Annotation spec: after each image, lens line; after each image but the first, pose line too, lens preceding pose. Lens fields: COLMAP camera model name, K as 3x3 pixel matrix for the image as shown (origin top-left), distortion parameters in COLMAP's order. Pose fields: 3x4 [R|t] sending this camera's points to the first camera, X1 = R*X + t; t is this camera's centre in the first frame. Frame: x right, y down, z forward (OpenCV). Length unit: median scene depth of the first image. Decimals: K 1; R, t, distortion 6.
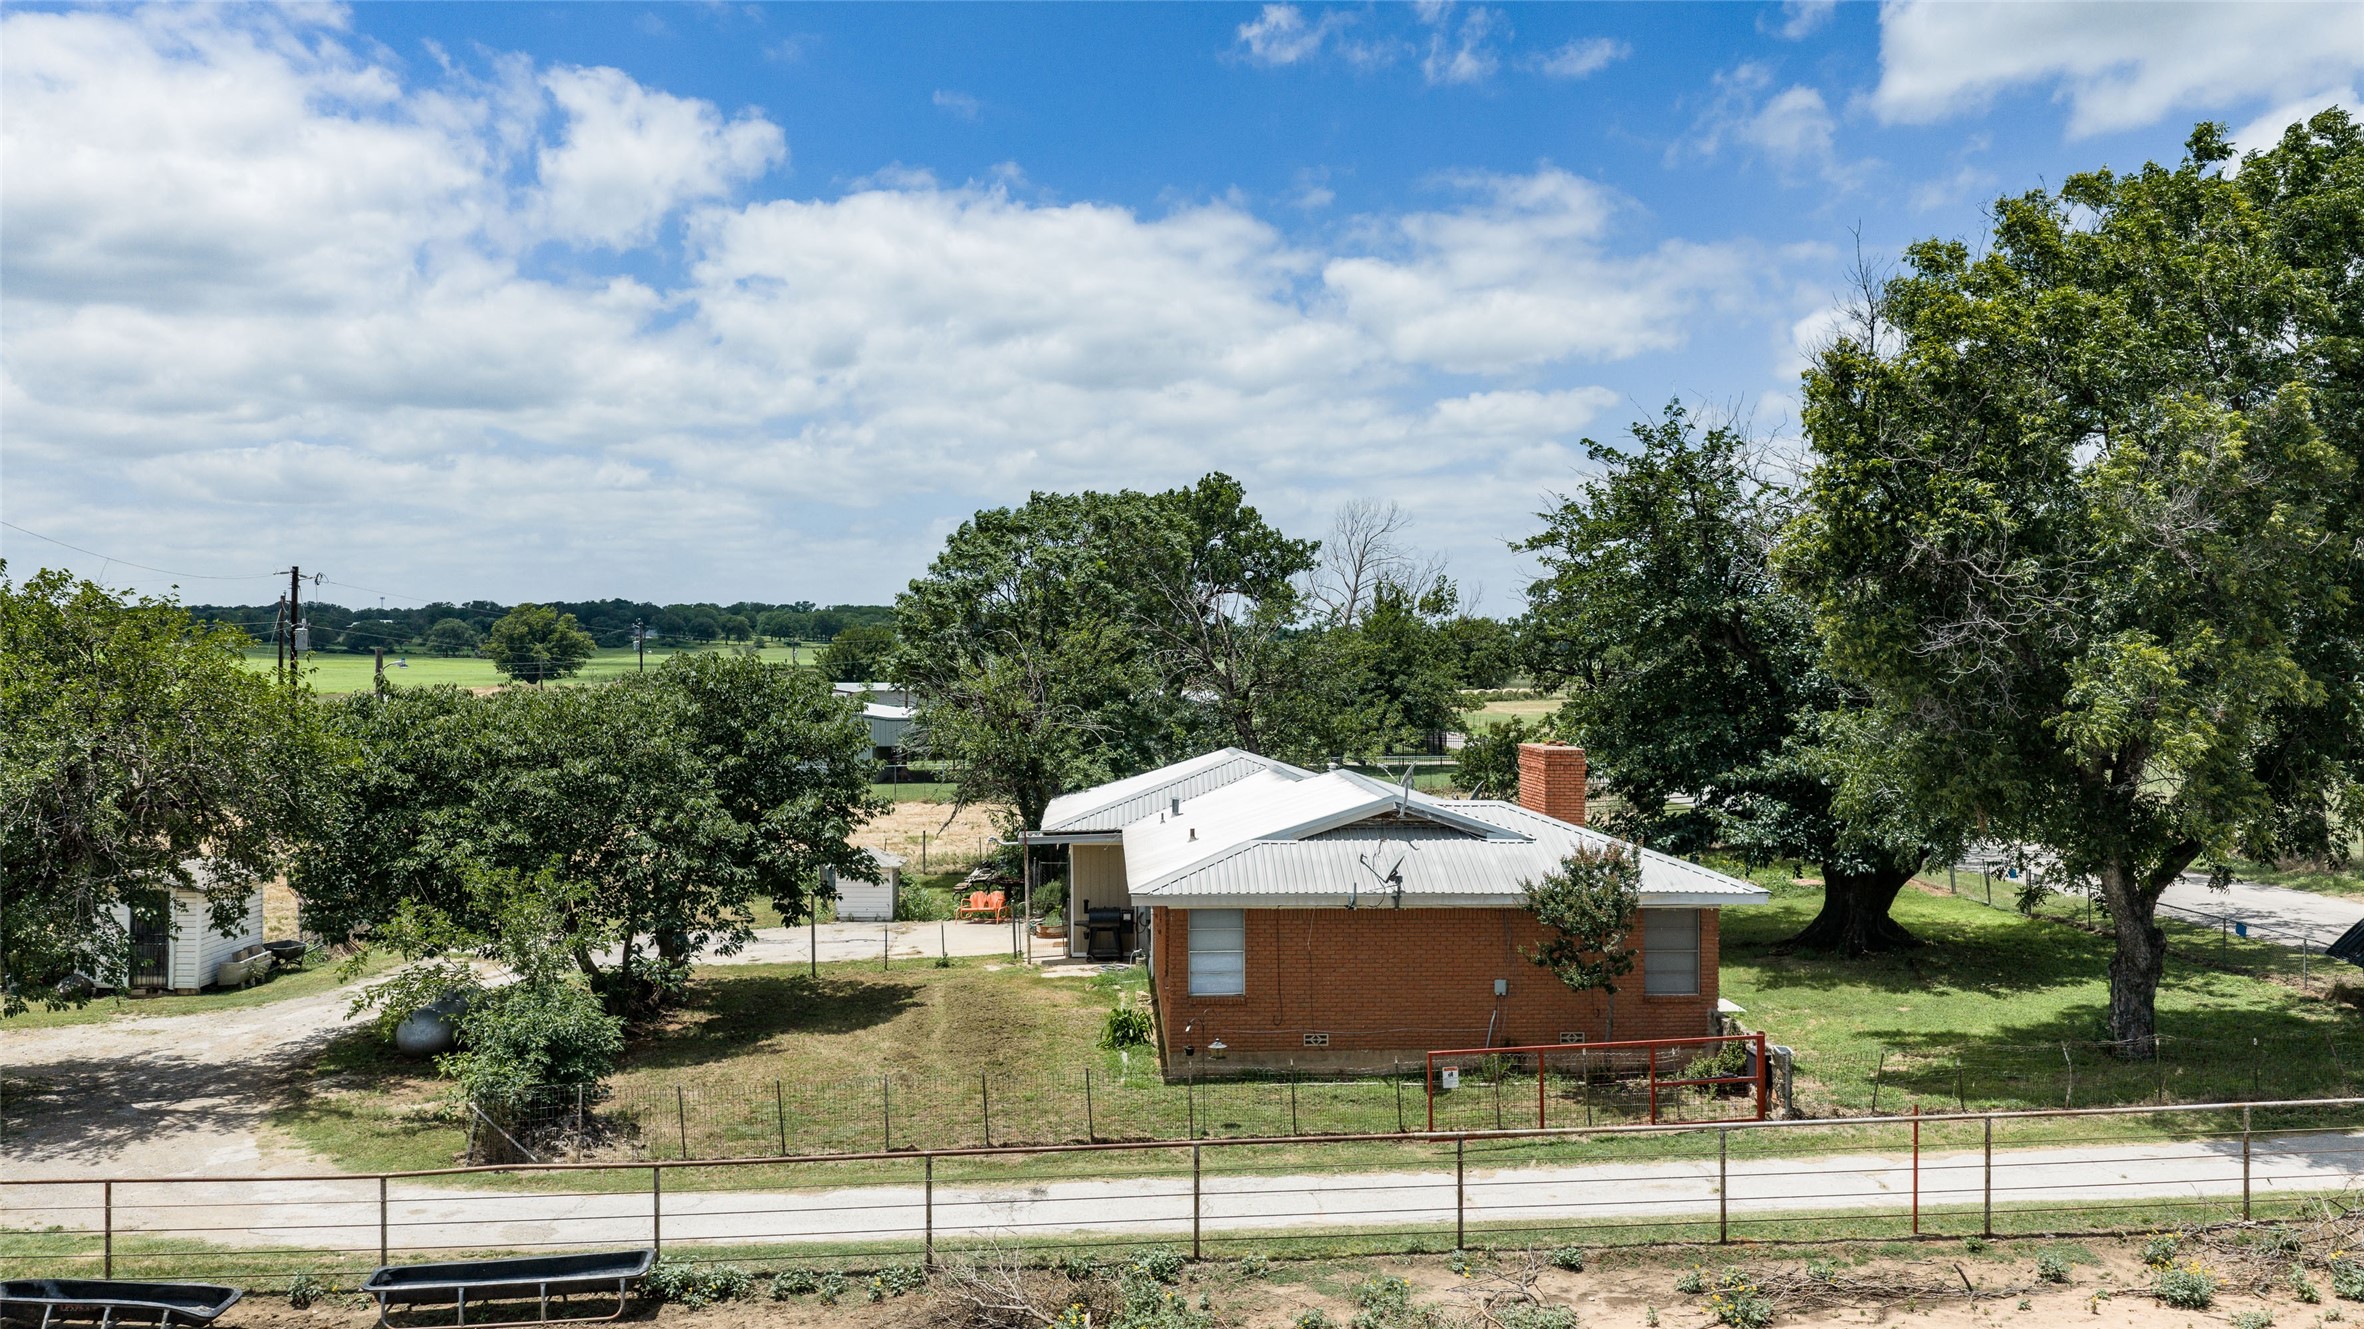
lens RADIAL K [[1960.9, 0, 1177.9], [0, 1960.9, 654.7], [0, 0, 1]] dist [0.012679, -0.037830]
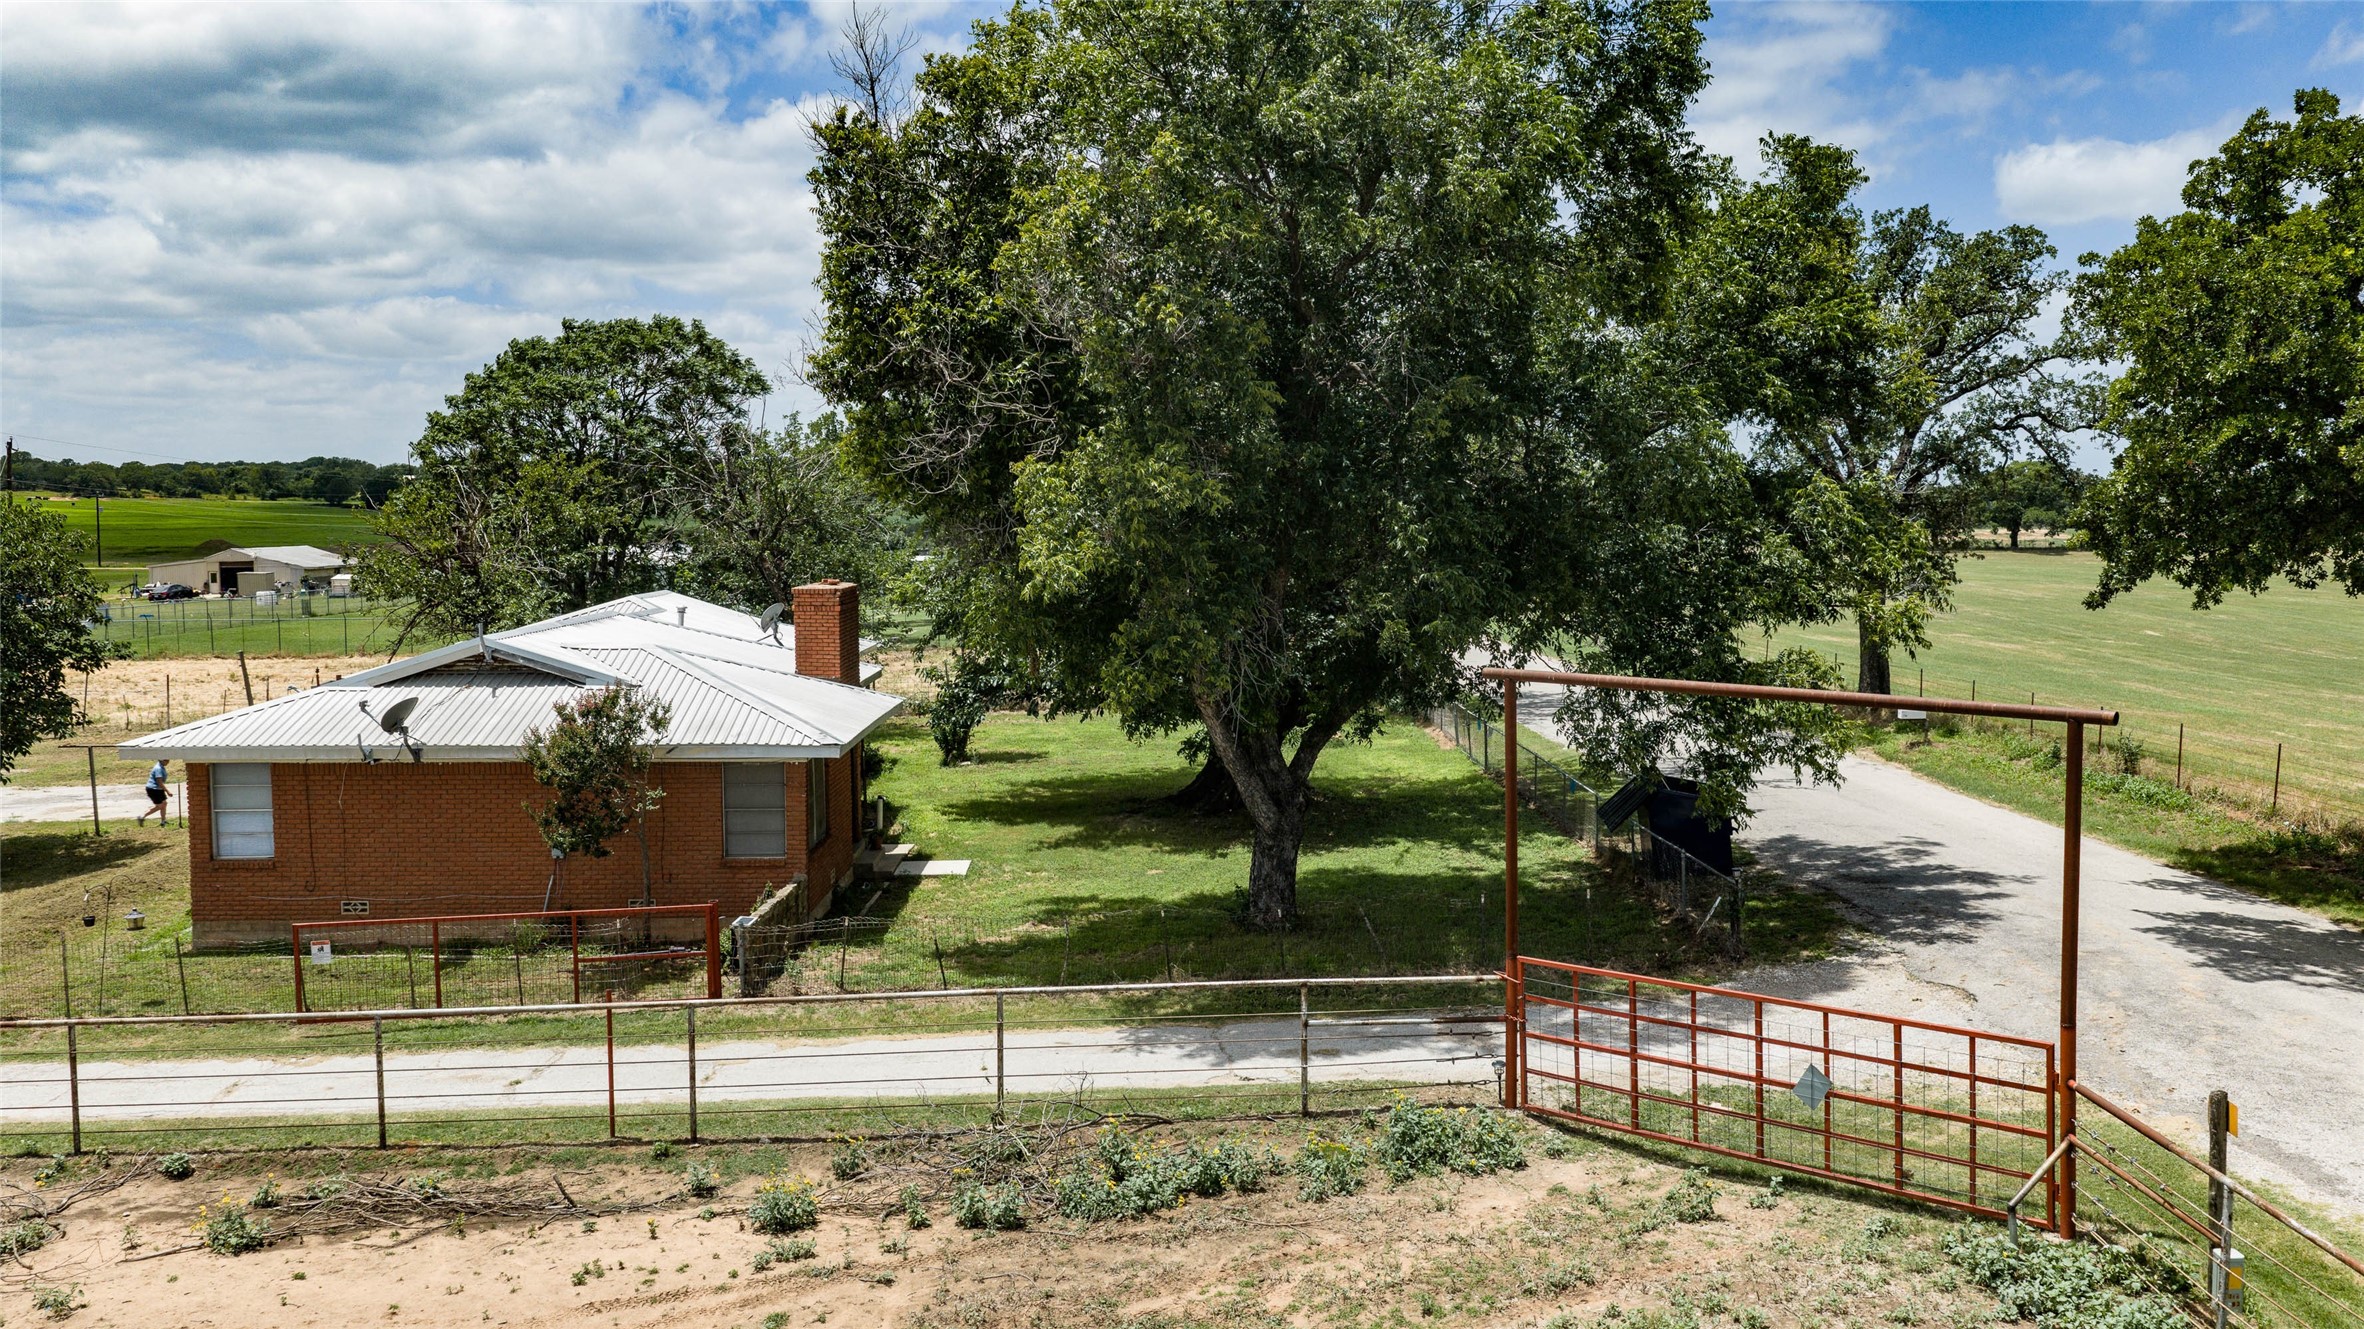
lens RADIAL K [[1960.9, 0, 1186.2], [0, 1960.9, 668.9], [0, 0, 1]] dist [0.012679, -0.037830]
pose [[0.999892, -0.000308, -0.014681, 0.527215], [0.001489, 0.996753, 0.080502, 0.017491], [0.014609, -0.080515, 0.996646, 0.133419]]
